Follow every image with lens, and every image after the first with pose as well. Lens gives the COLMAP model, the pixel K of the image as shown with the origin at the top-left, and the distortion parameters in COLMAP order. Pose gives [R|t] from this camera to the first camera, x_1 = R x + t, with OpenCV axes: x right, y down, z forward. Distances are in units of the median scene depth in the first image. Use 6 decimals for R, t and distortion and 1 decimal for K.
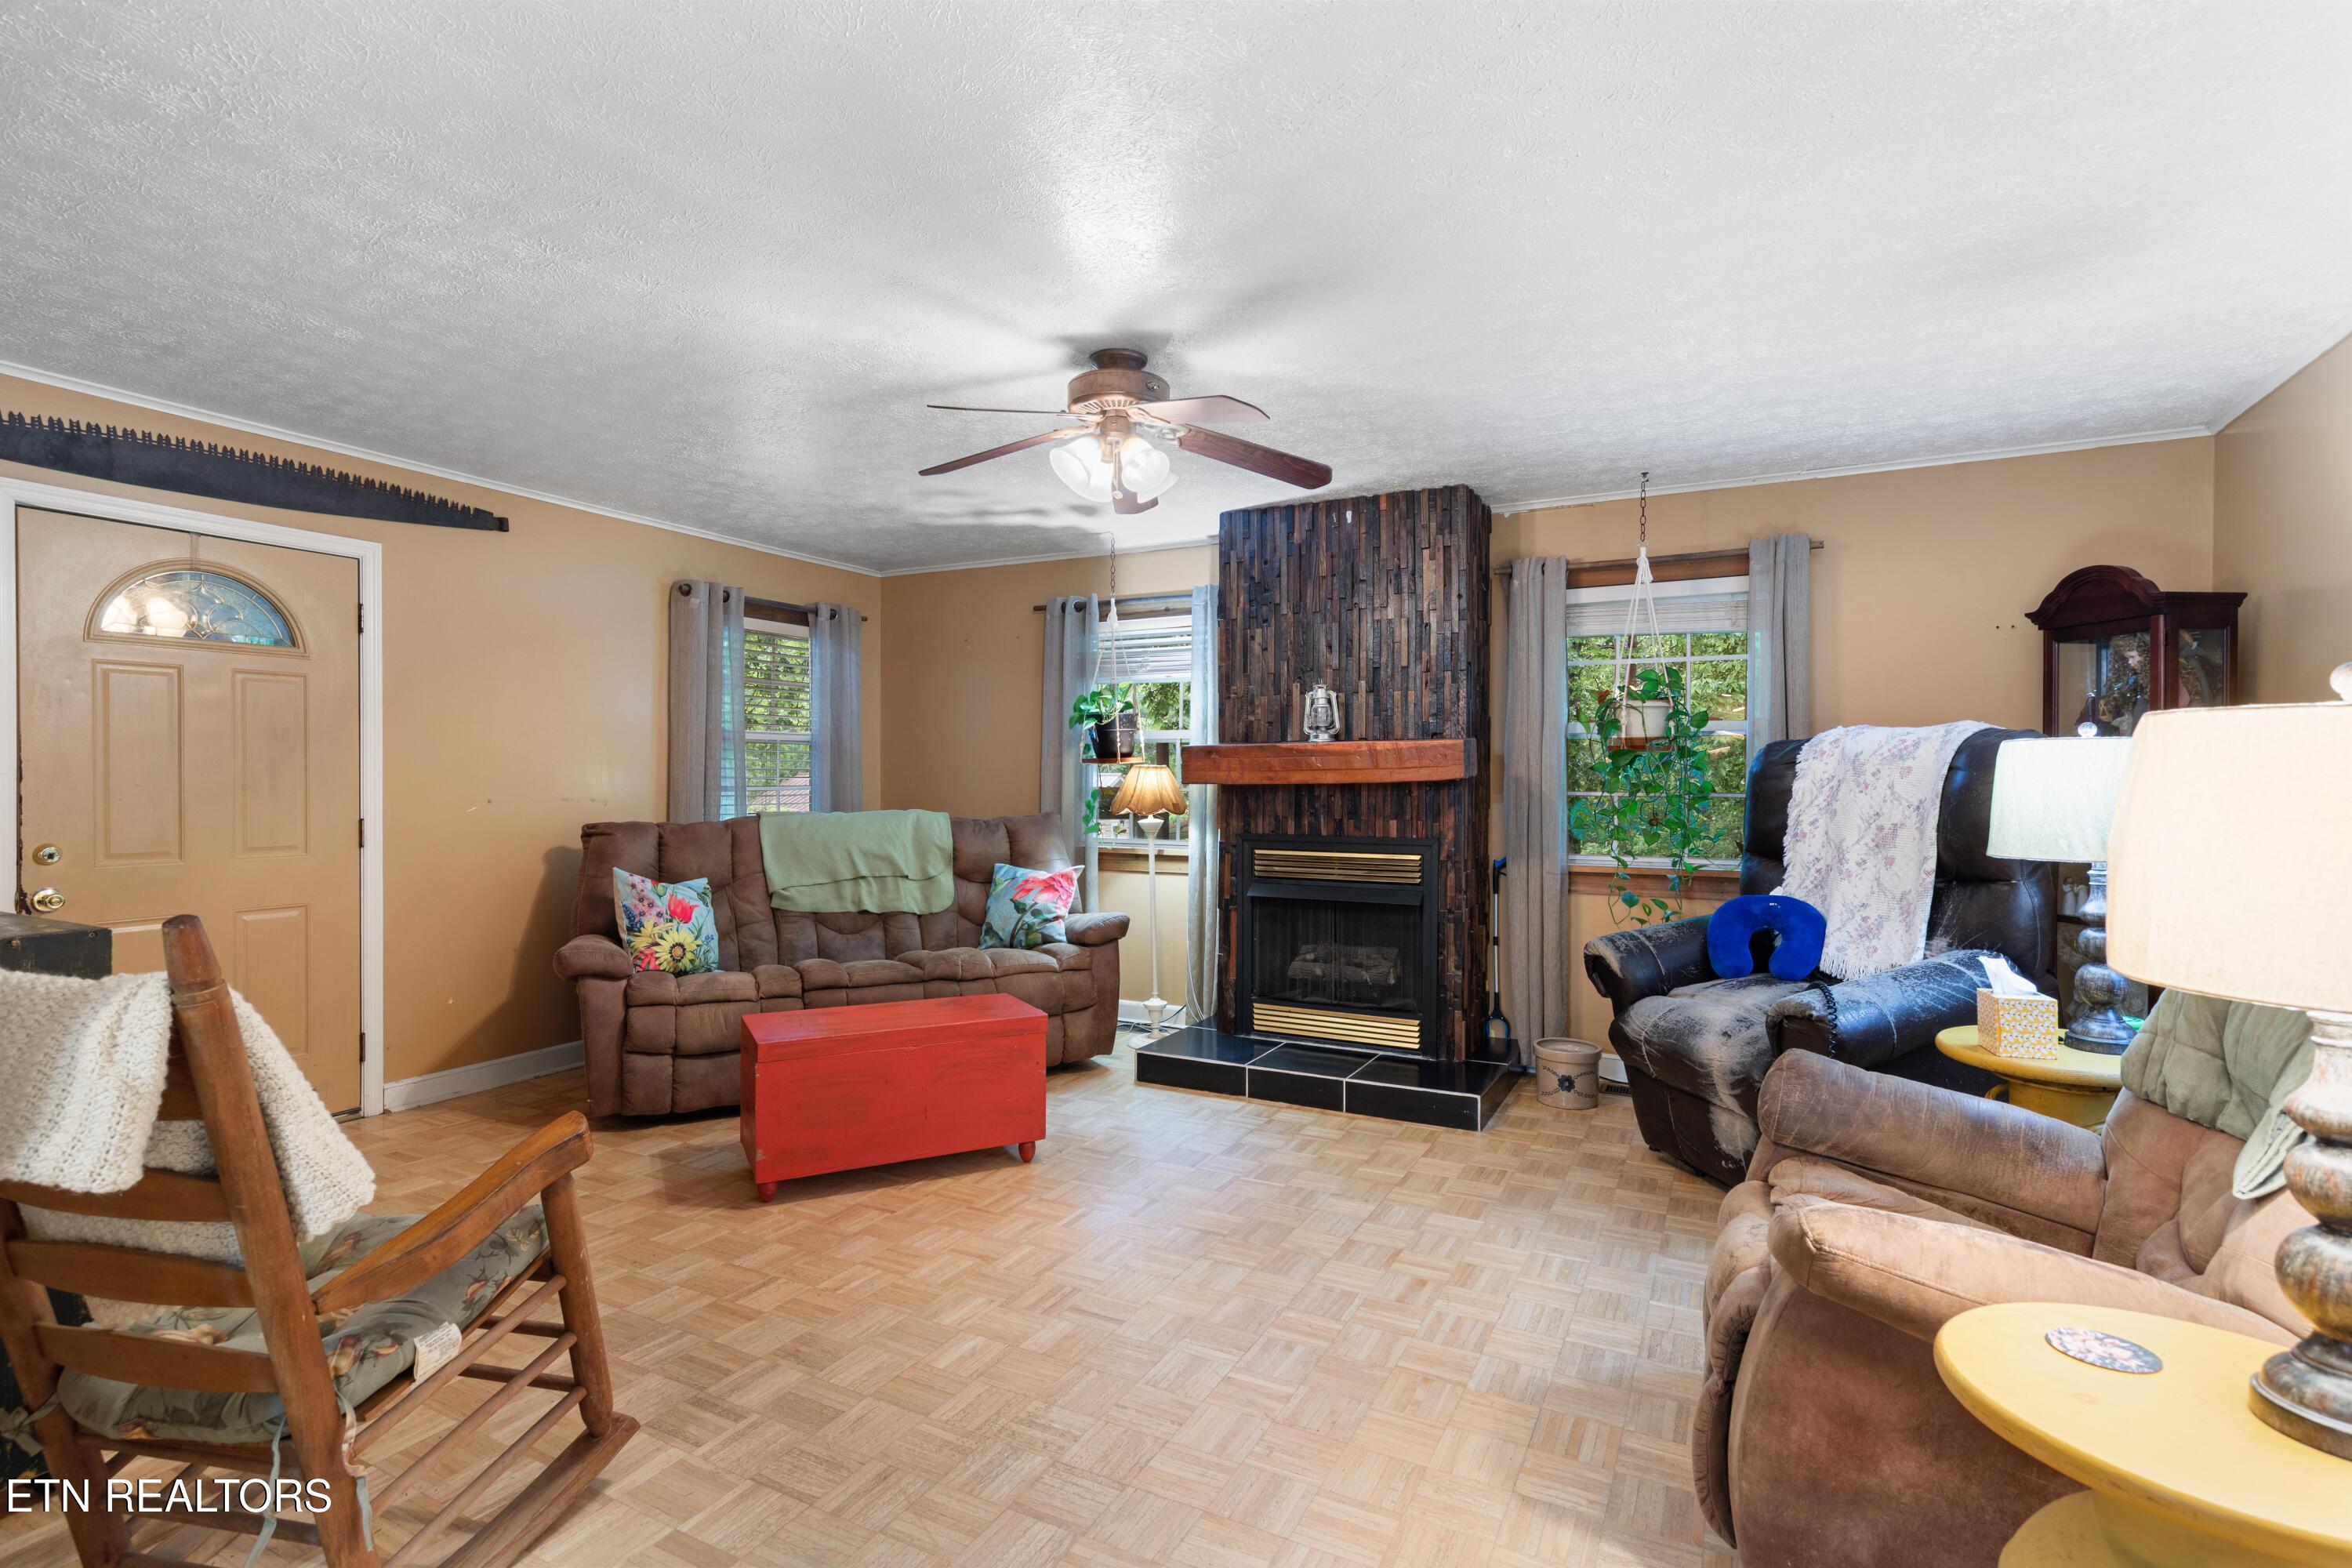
lens RADIAL K [[1119.3, 0, 1154.2], [0, 1119.3, 785.4], [0, 0, 1]] dist [0.012043, -0.001181]
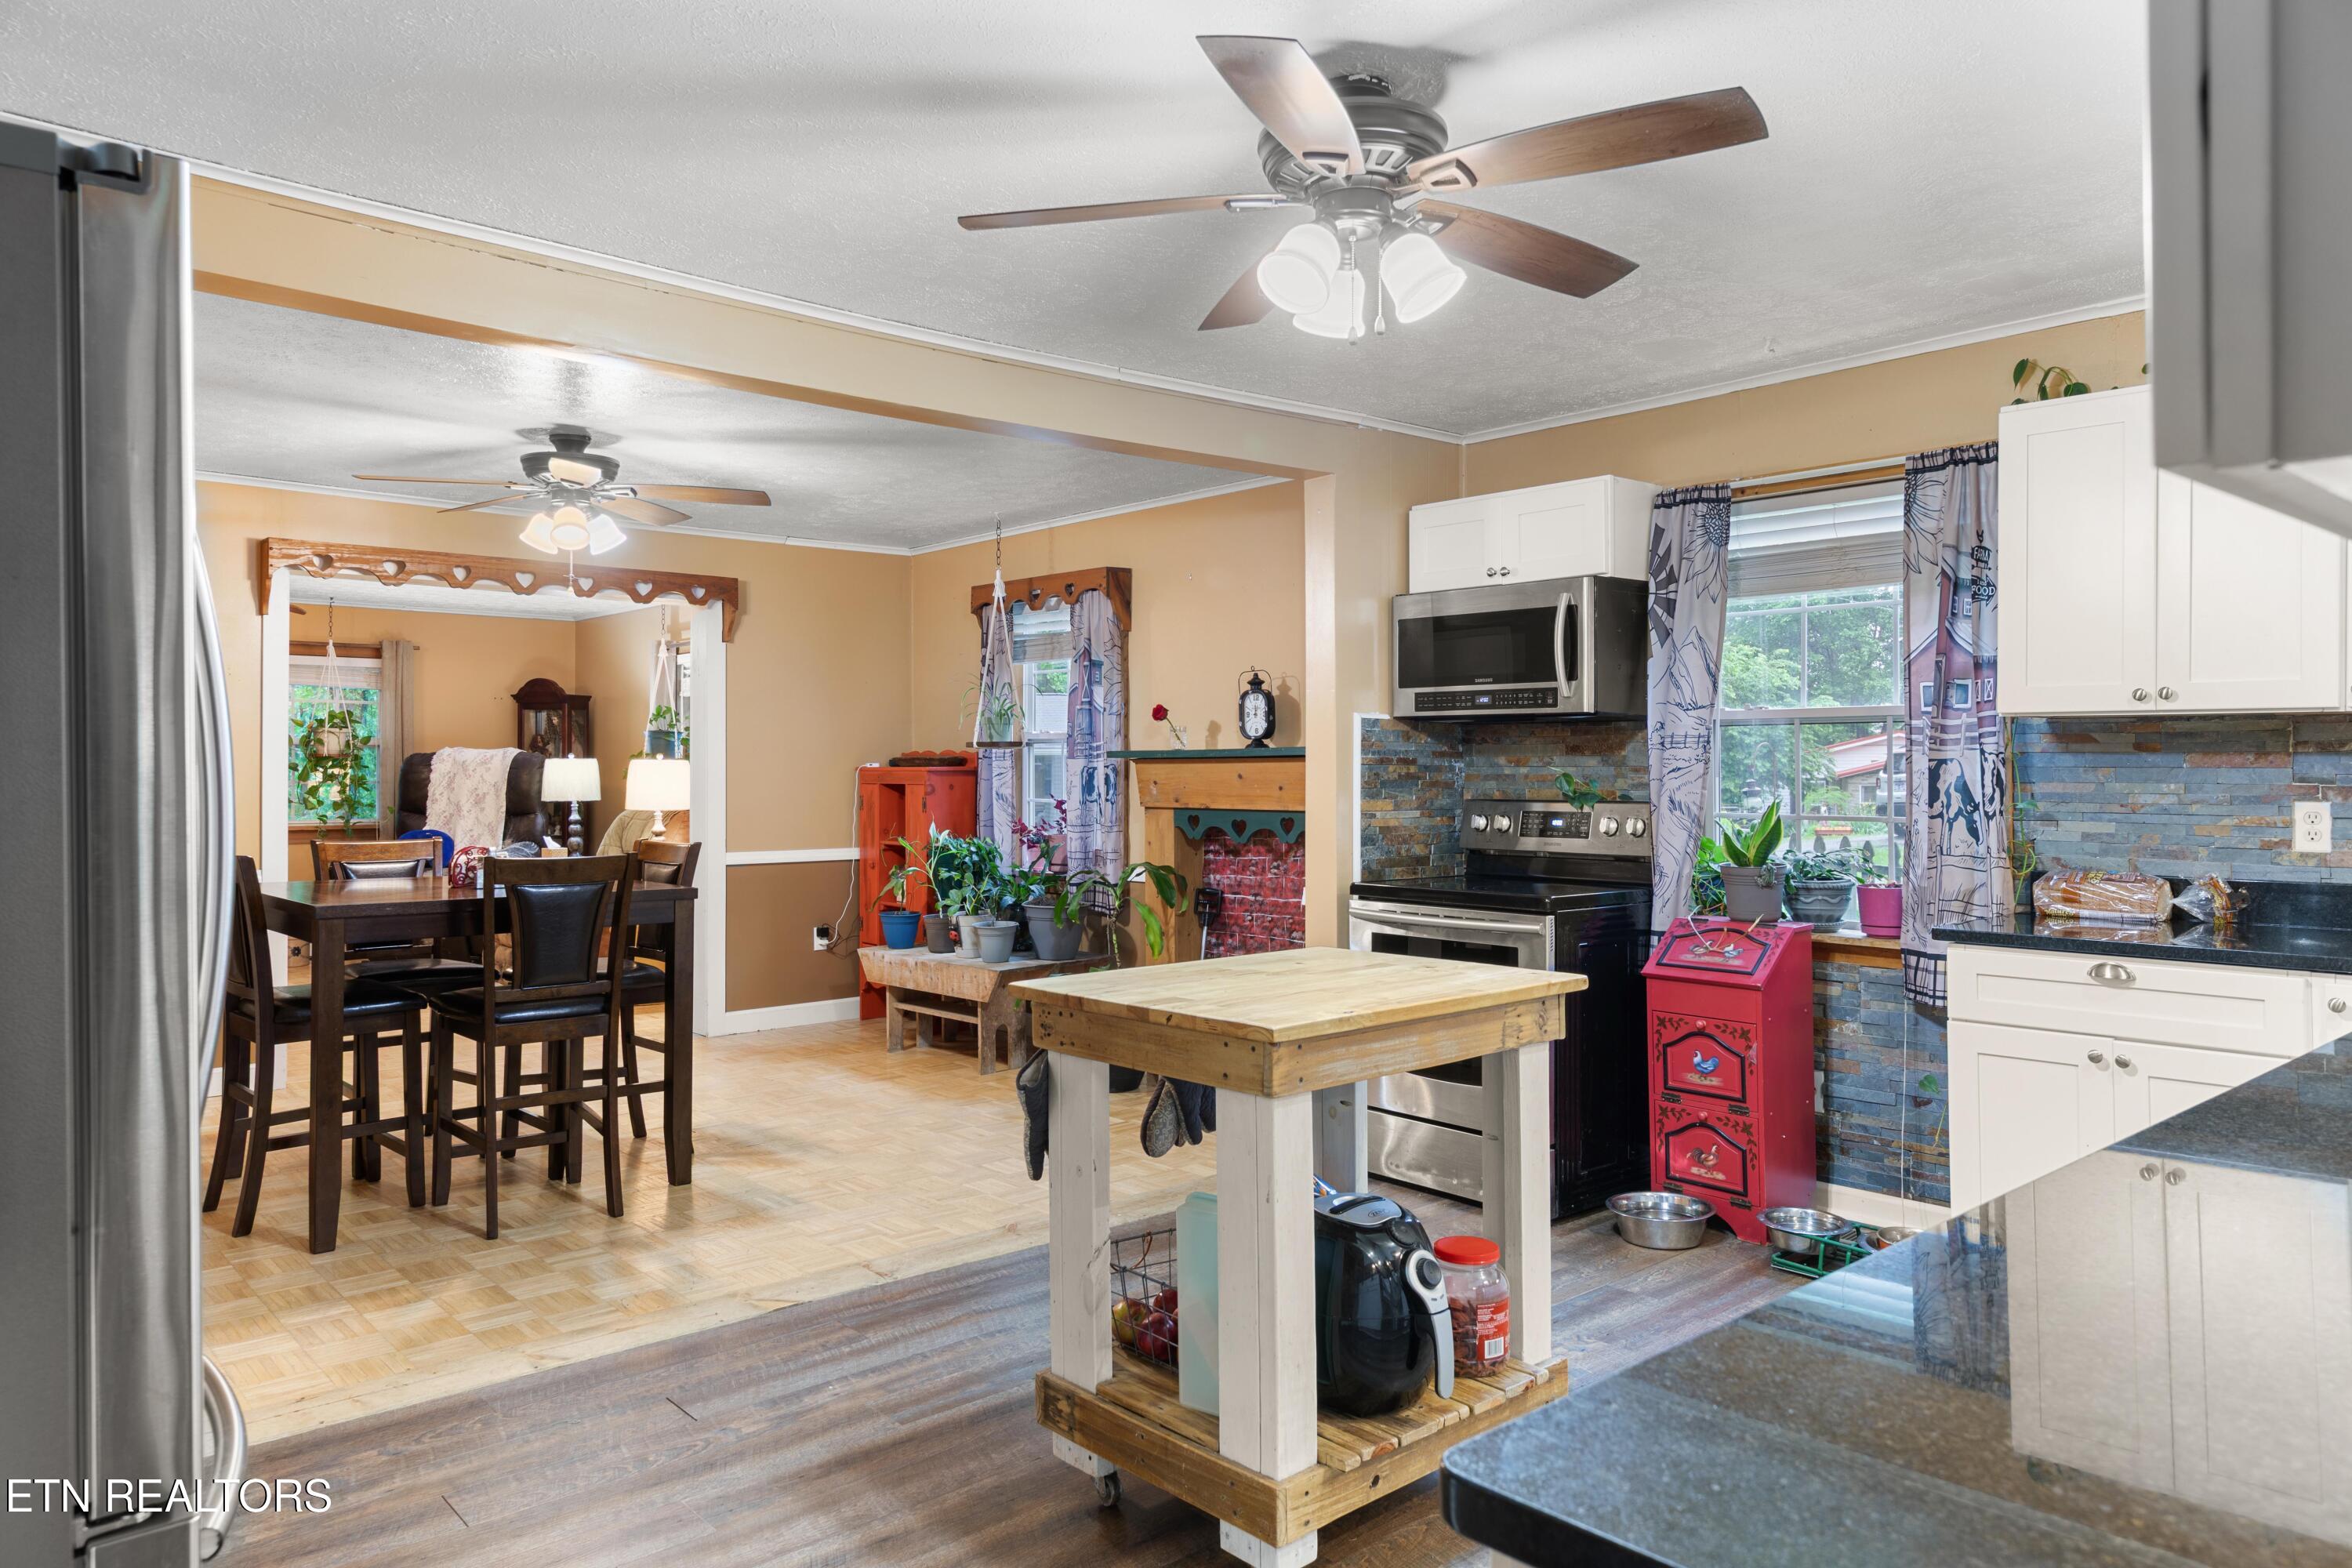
lens RADIAL K [[1511.7, 0, 1160.9], [0, 1511.7, 760.2], [0, 0, 1]] dist [0.002185, 0.001733]
pose [[0.348772, 0.003657, 0.937201, -1.244711], [0.006903, 0.999955, -0.006471, -0.001575], [-0.937182, 0.008726, 0.348731, -0.965254]]
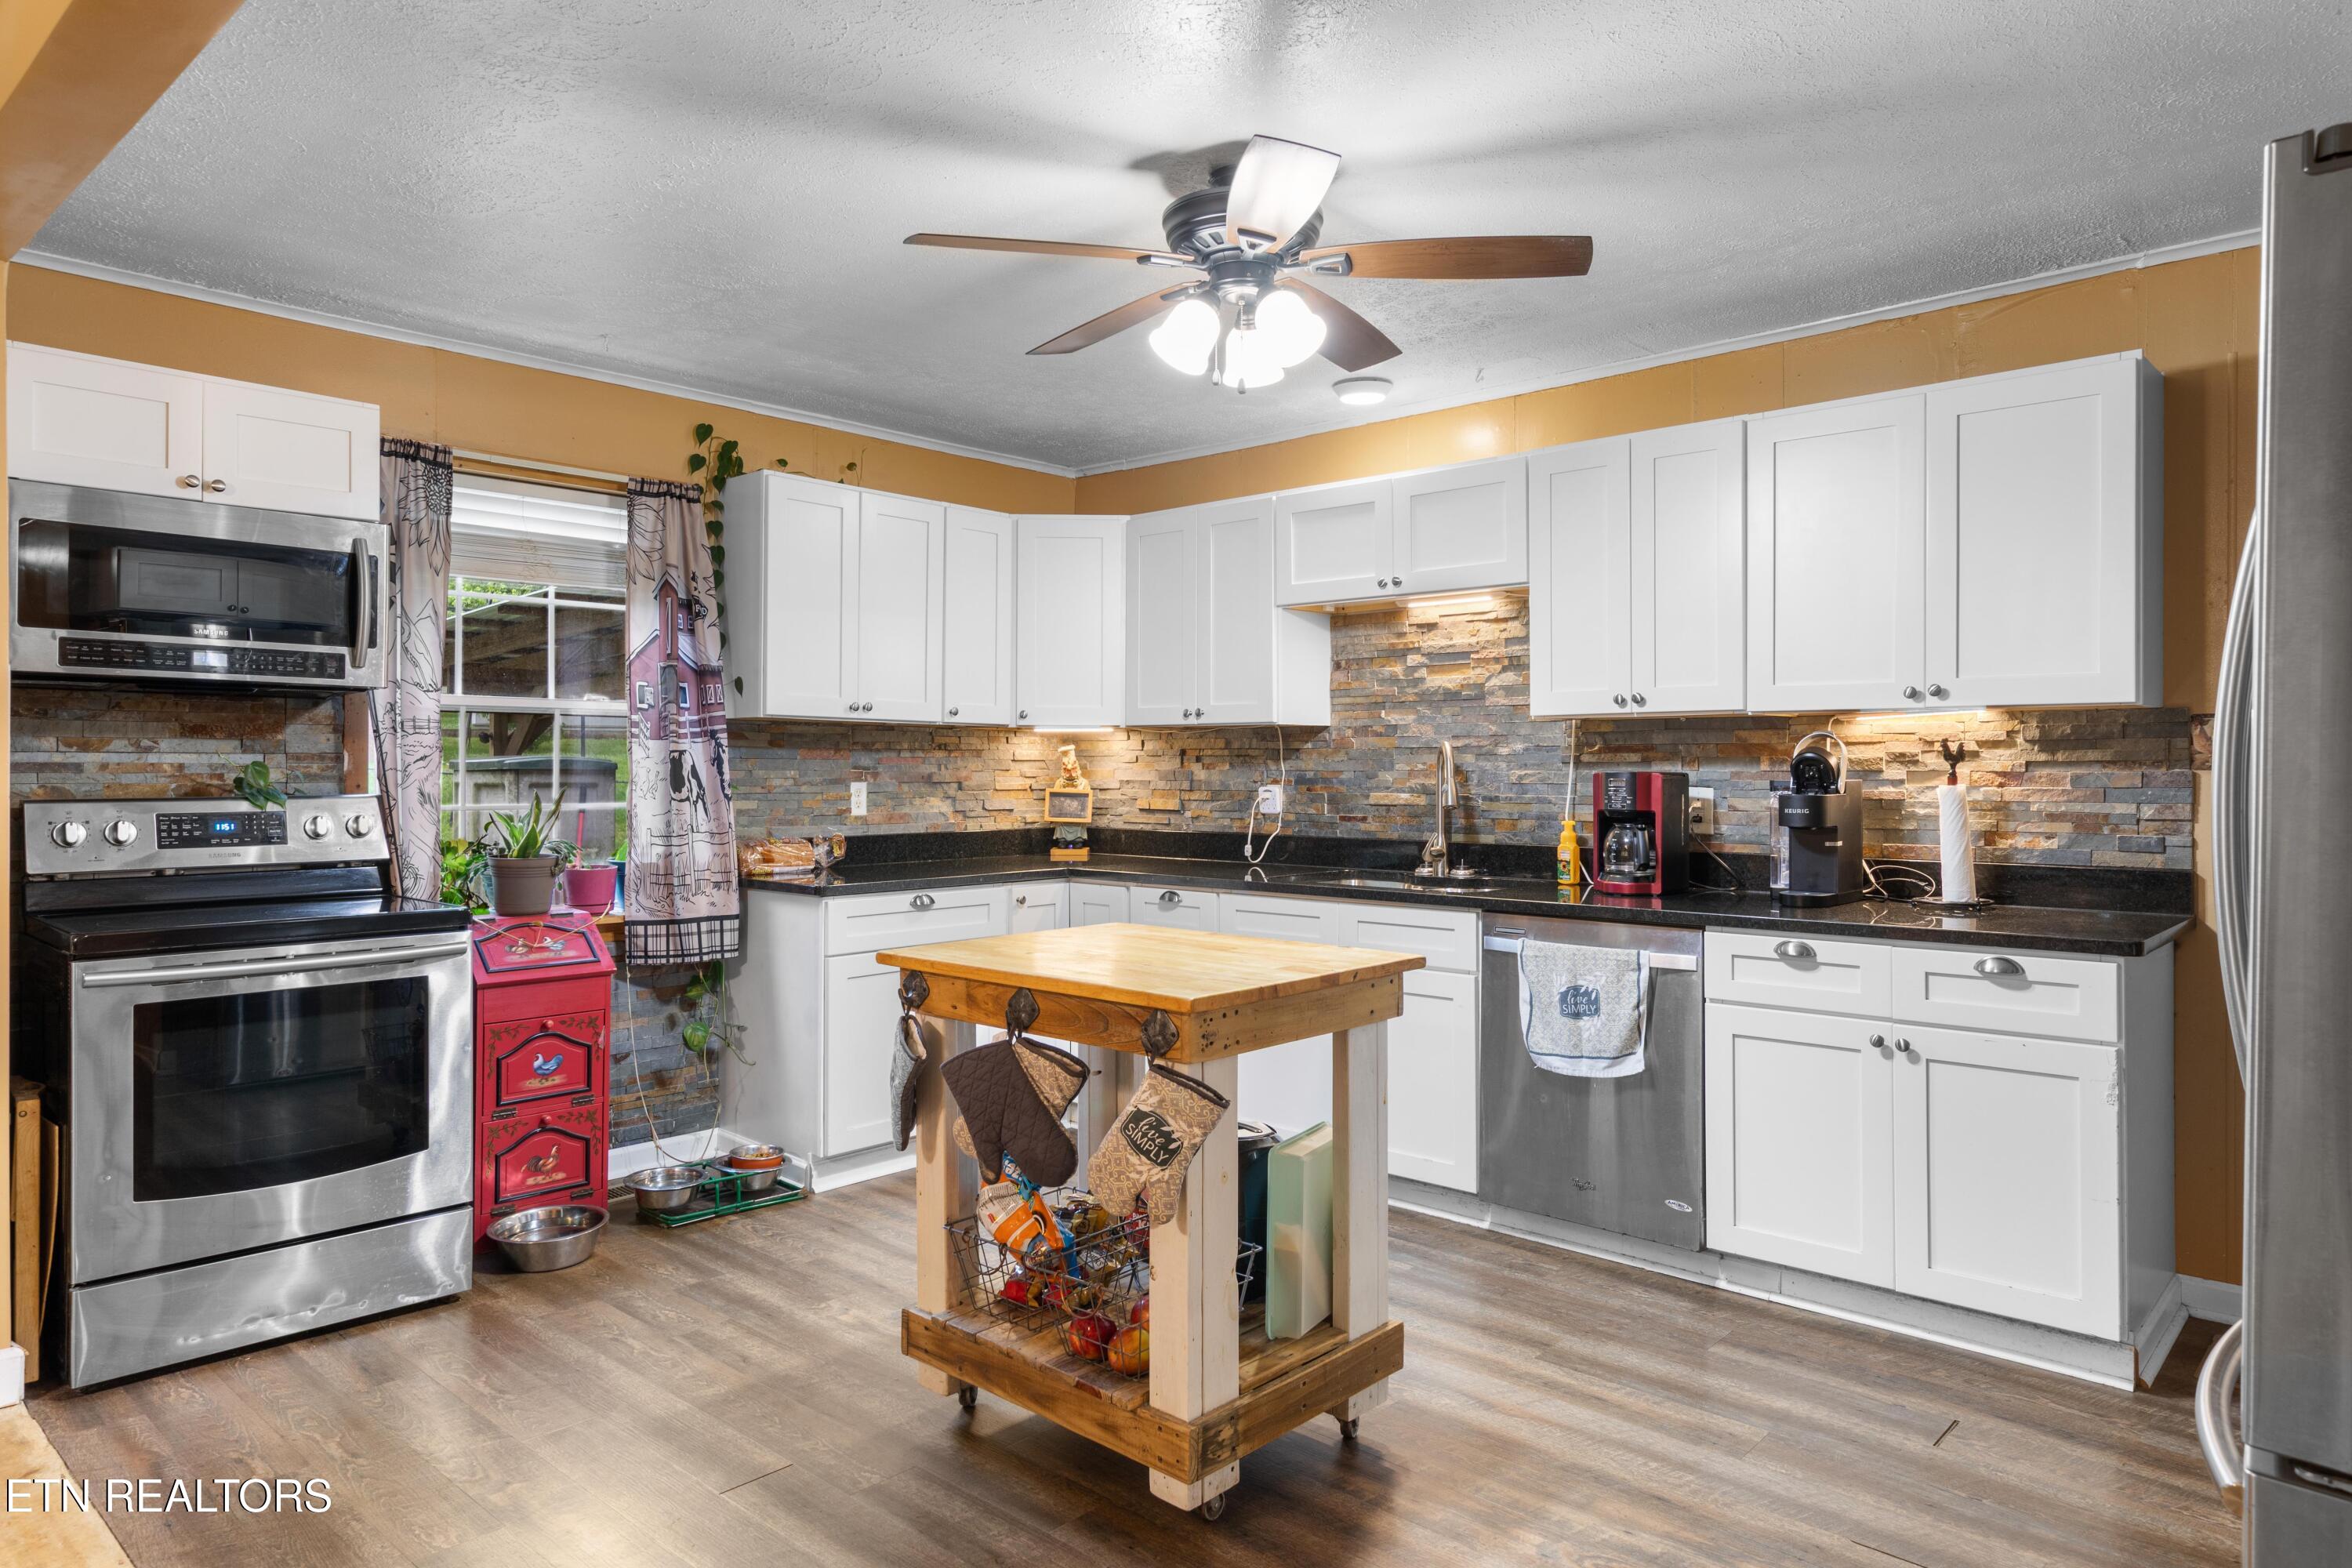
lens RADIAL K [[1424.0, 0, 1158.8], [0, 1424.0, 775.3], [0, 0, 1]] dist [0.003762, -0.000437]
pose [[-0.967163, -0.004916, 0.254110, -0.839637], [-0.002020, 0.999930, 0.011656, 0.000075], [-0.254149, 0.010760, -0.967105, -0.270695]]
